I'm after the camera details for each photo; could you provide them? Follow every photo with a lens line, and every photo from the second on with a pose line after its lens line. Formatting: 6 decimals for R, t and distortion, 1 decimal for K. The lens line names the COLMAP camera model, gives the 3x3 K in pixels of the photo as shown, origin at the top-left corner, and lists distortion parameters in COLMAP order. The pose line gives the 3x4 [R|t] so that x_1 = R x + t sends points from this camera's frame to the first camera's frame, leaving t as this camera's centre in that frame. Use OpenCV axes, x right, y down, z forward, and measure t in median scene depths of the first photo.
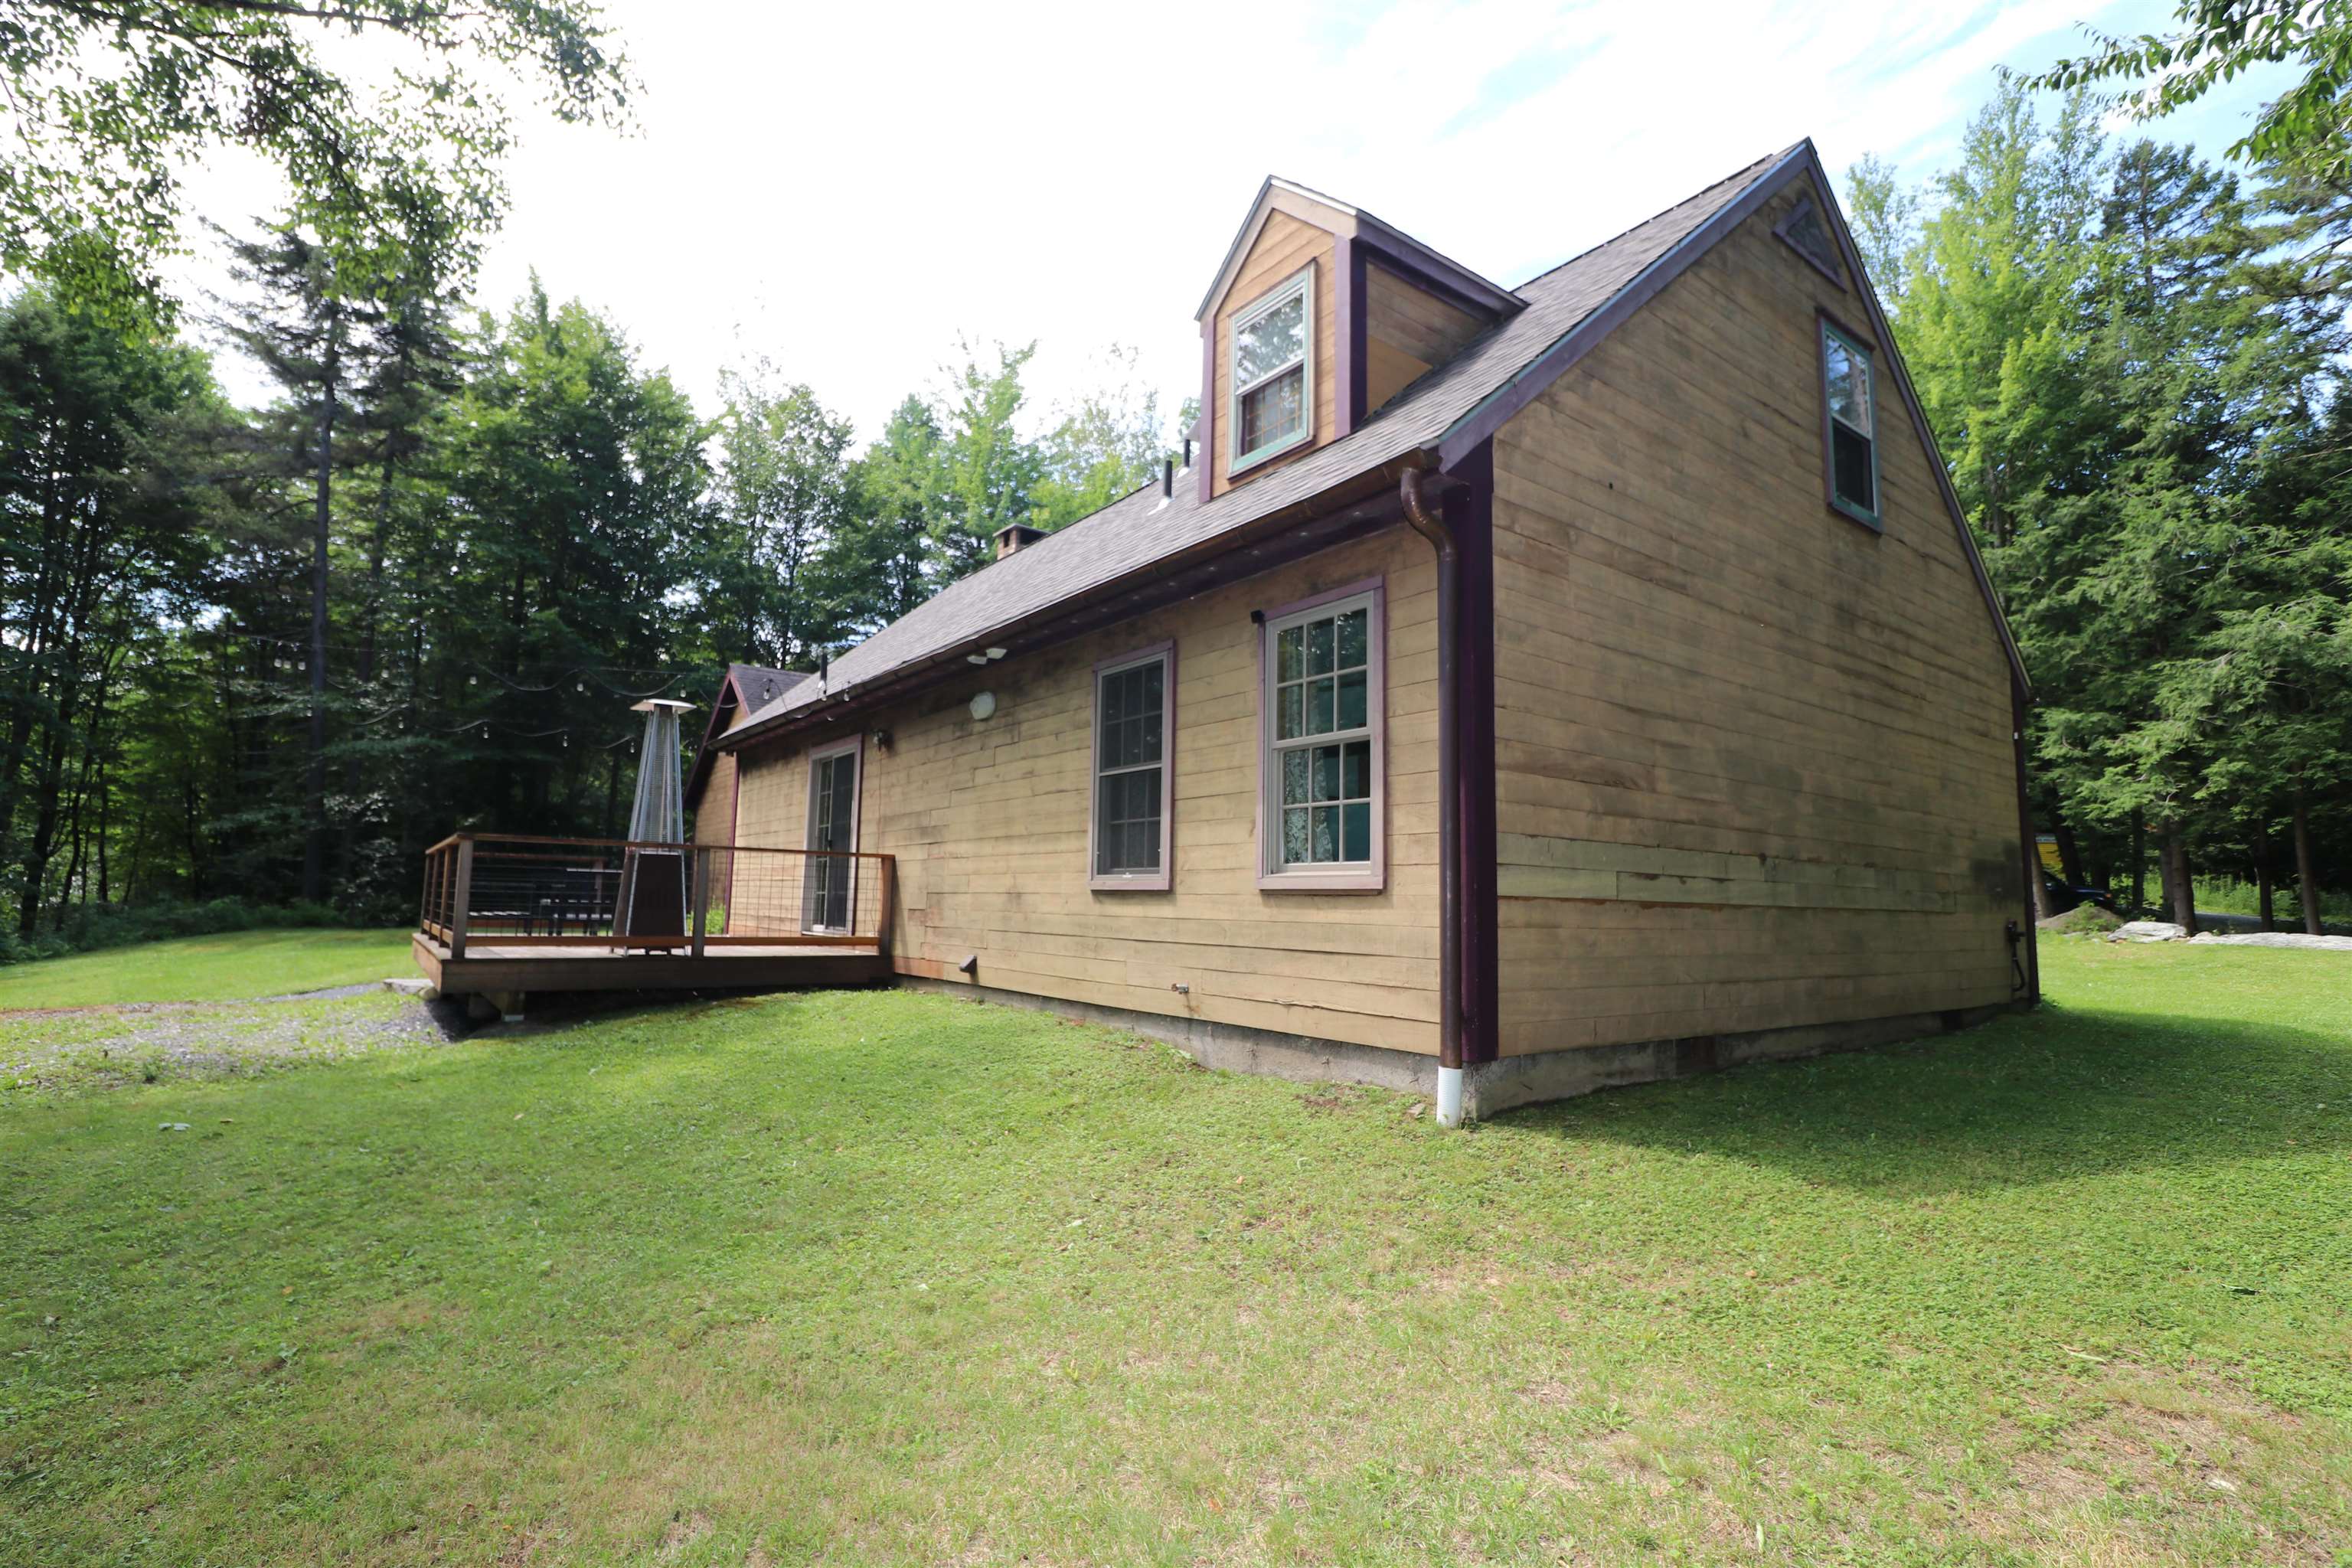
lens RADIAL K [[1085.5, 0, 1178.7], [0, 1085.5, 790.7], [0, 0, 1]] dist [-0.009638, -0.005625]
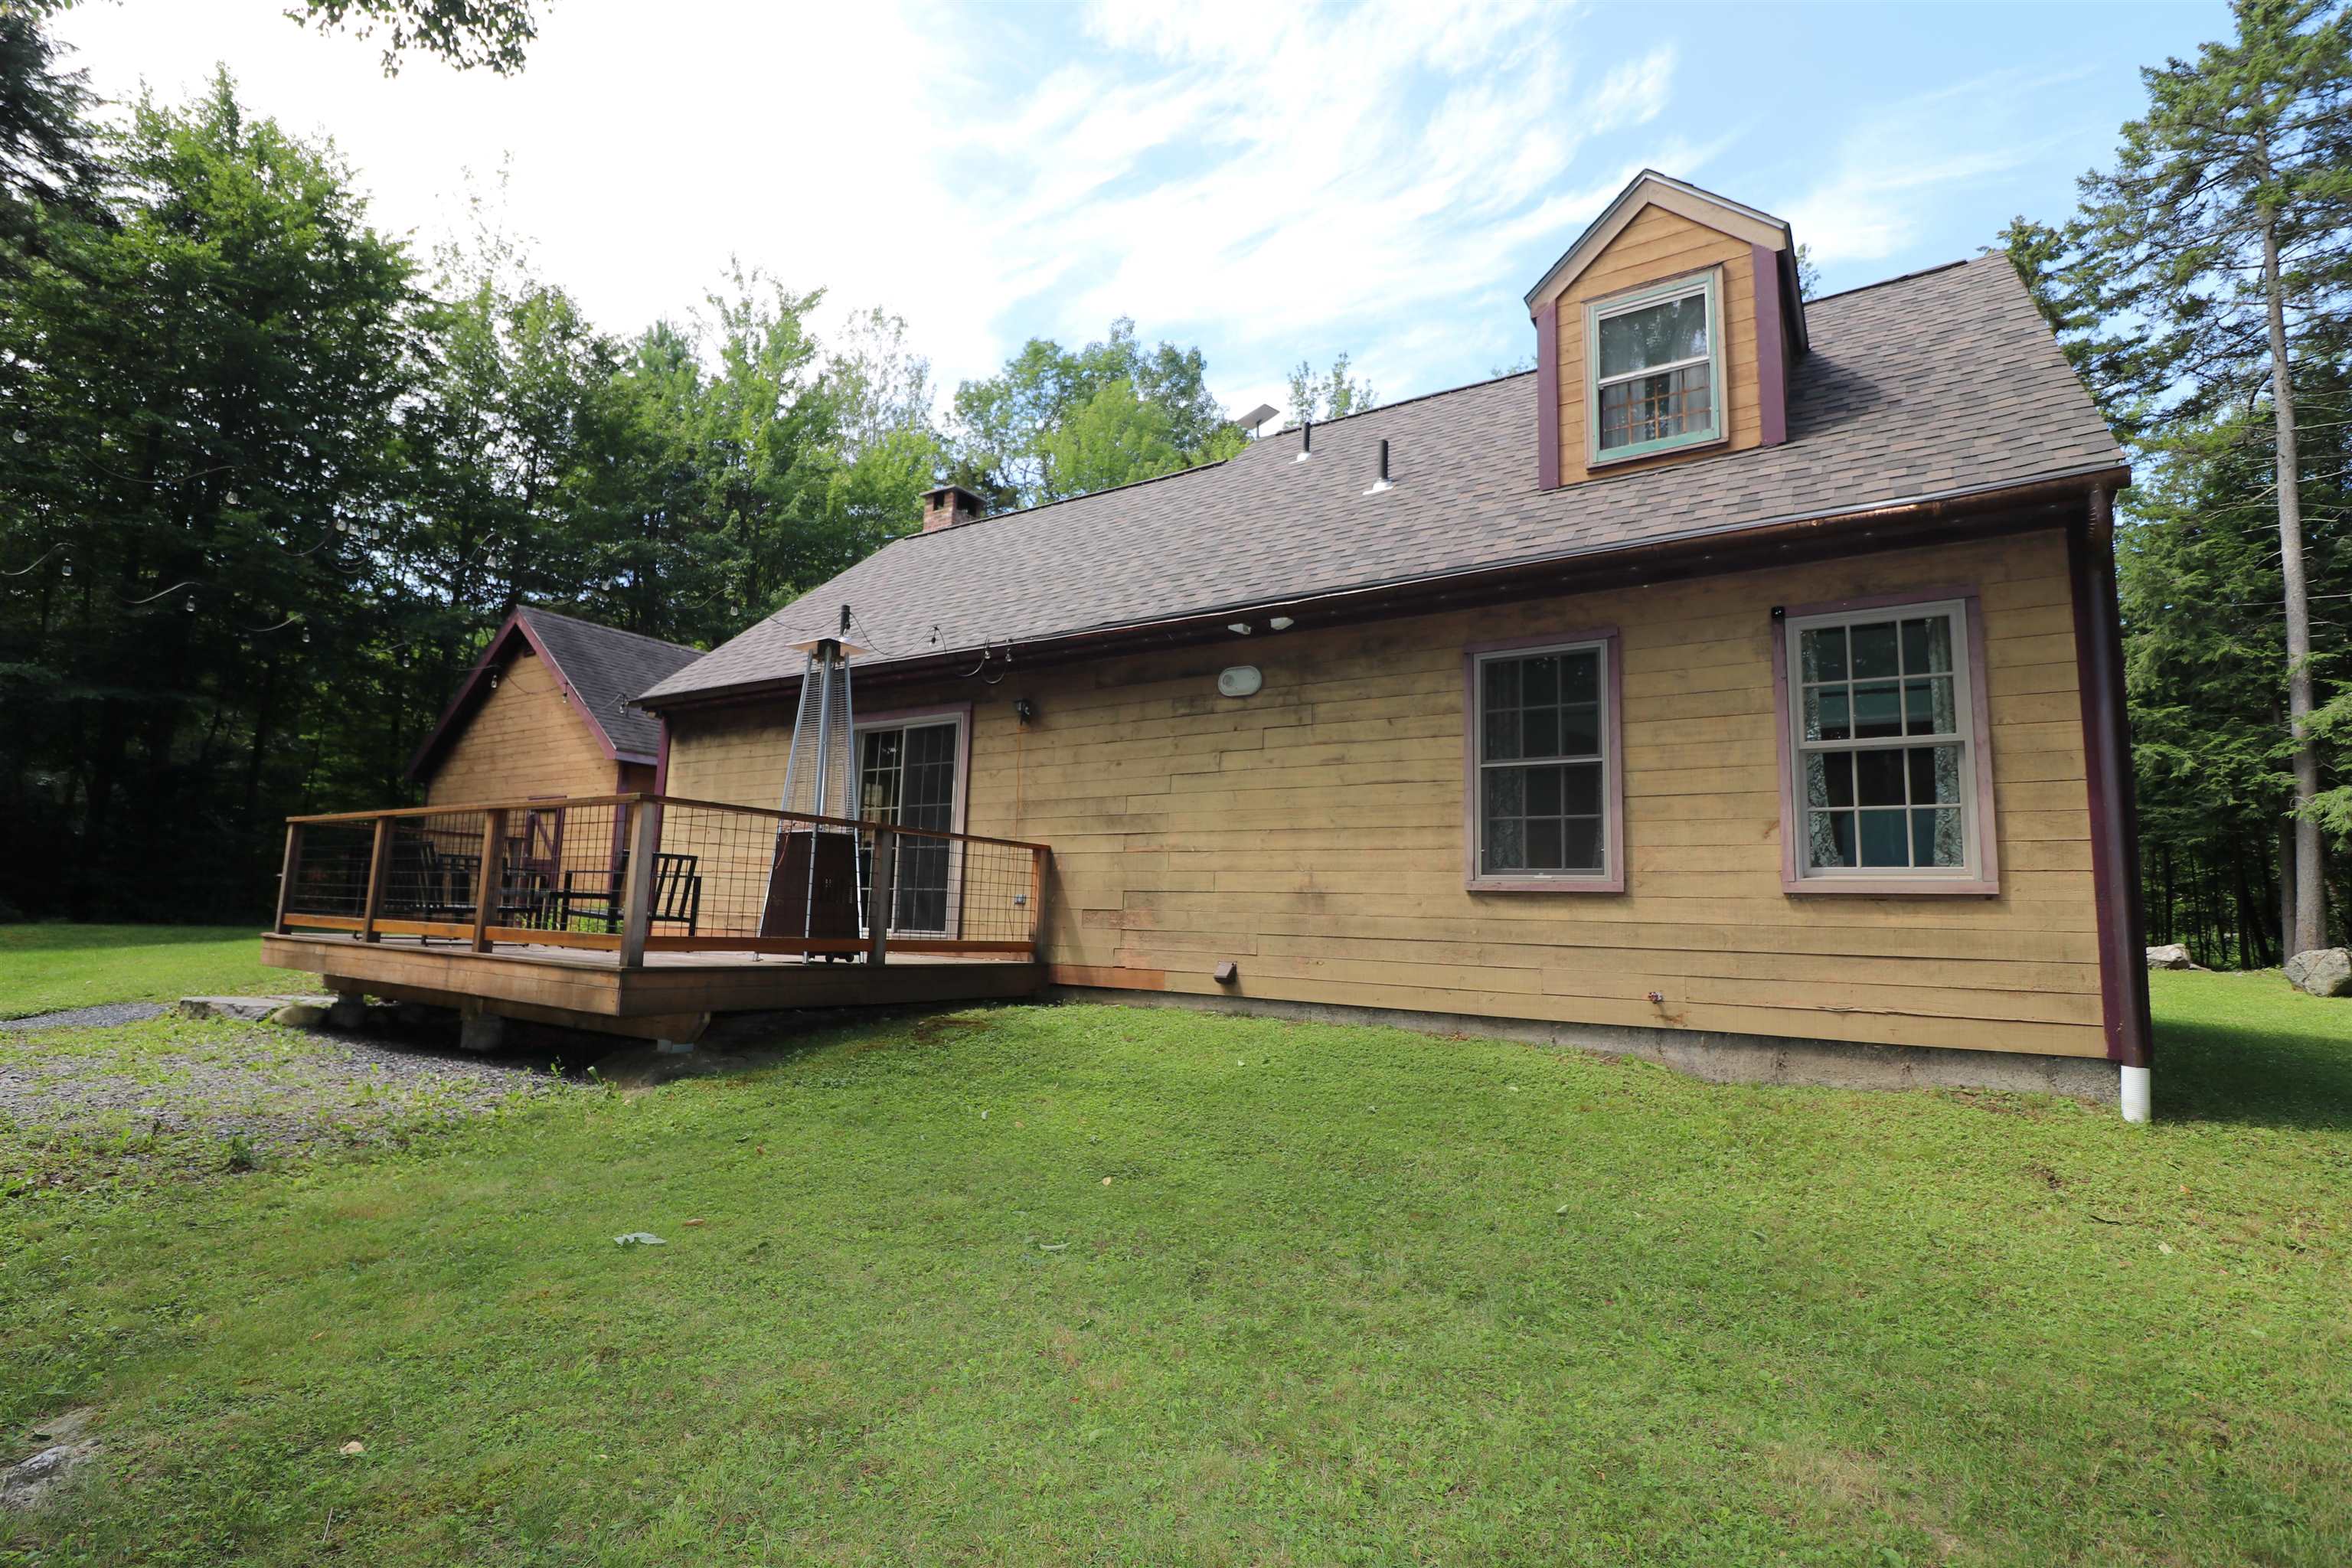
lens RADIAL K [[1085.5, 0, 1175.7], [0, 1085.5, 787.7], [0, 0, 1]] dist [-0.009638, -0.005625]
pose [[0.943376, 0.053808, 0.327332, -0.585154], [-0.049569, 0.998544, -0.021285, 0.034179], [-0.328001, 0.003854, 0.944670, 0.204189]]
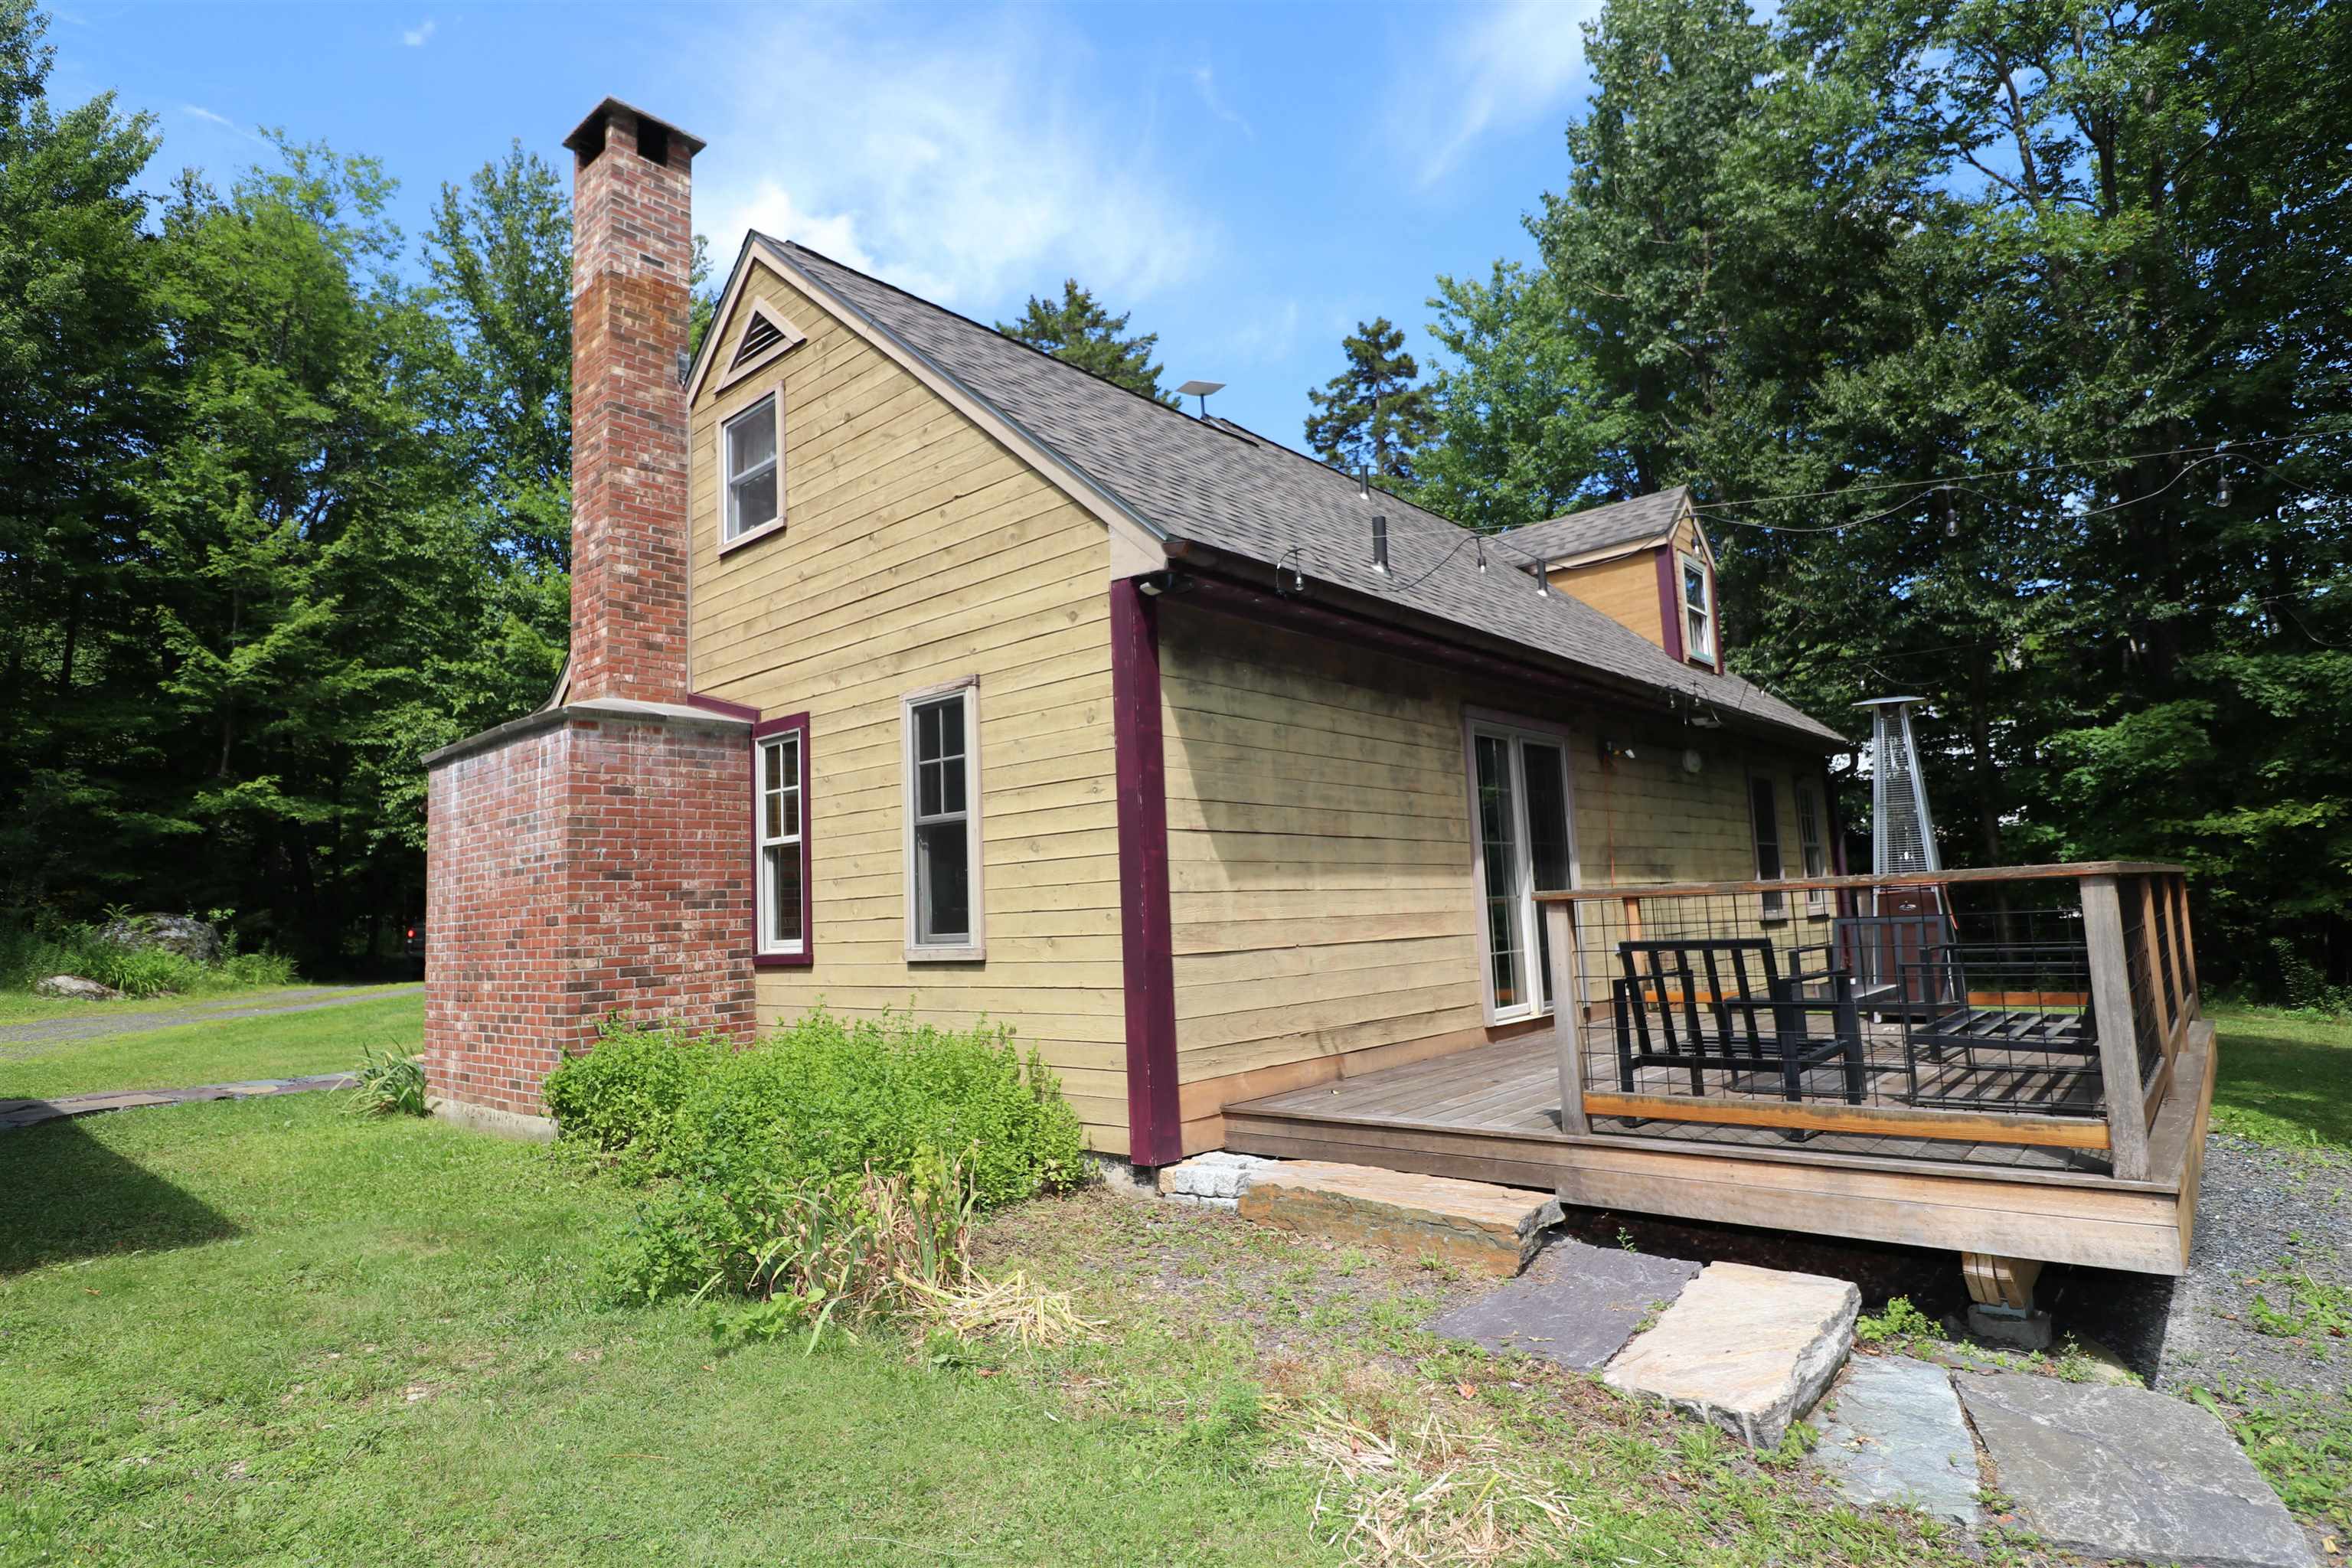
lens RADIAL K [[1220.3, 0, 1176.2], [0, 1220.3, 782.5], [0, 0, 1]] dist [-0.000633, -0.001413]
pose [[-0.202919, 0.099448, 0.974133, -1.463009], [-0.059946, 0.991702, -0.113729, 0.133392], [-0.977359, -0.081473, -0.195273, 1.991249]]
